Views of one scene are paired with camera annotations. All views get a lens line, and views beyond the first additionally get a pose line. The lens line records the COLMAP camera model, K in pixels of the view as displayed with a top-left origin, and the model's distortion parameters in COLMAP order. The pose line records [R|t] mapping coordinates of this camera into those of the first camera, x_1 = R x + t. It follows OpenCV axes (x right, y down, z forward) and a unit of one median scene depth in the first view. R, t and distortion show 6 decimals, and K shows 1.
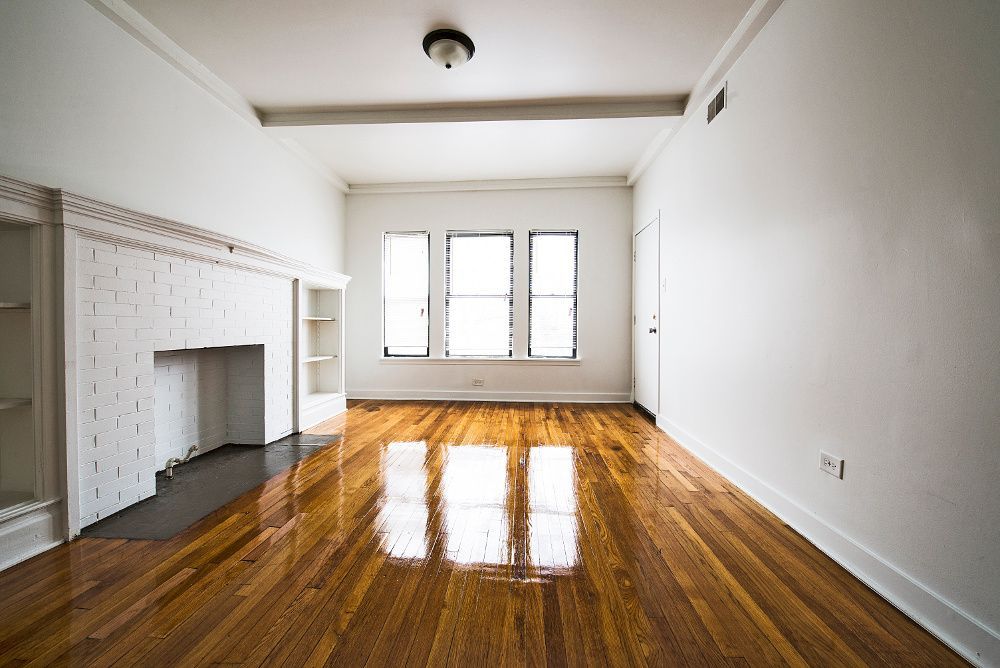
lens RADIAL K [[403.6, 0, 495.7], [0, 403.6, 330.5], [0, 0, 1]] dist [-0.013545, -0.001559]
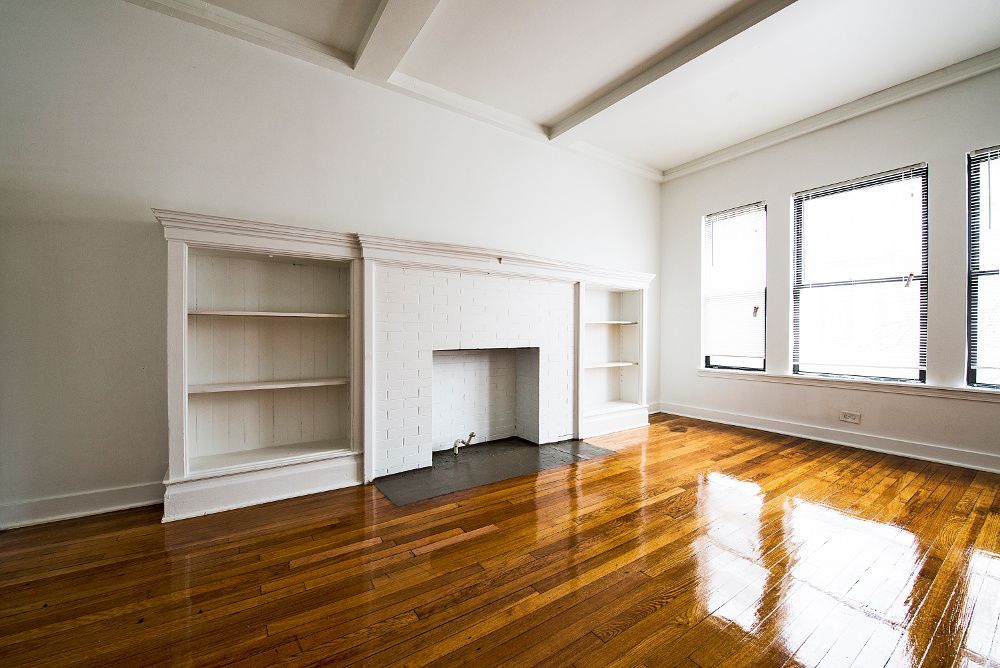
lens RADIAL K [[403.6, 0, 465.1], [0, 403.6, 331.3], [0, 0, 1]] dist [-0.013545, -0.001559]
pose [[0.610048, -0.001758, -0.792362, 0.116290], [-0.006567, 0.999952, -0.007275, 0.001087], [0.792337, 0.009641, 0.610007, 0.181536]]
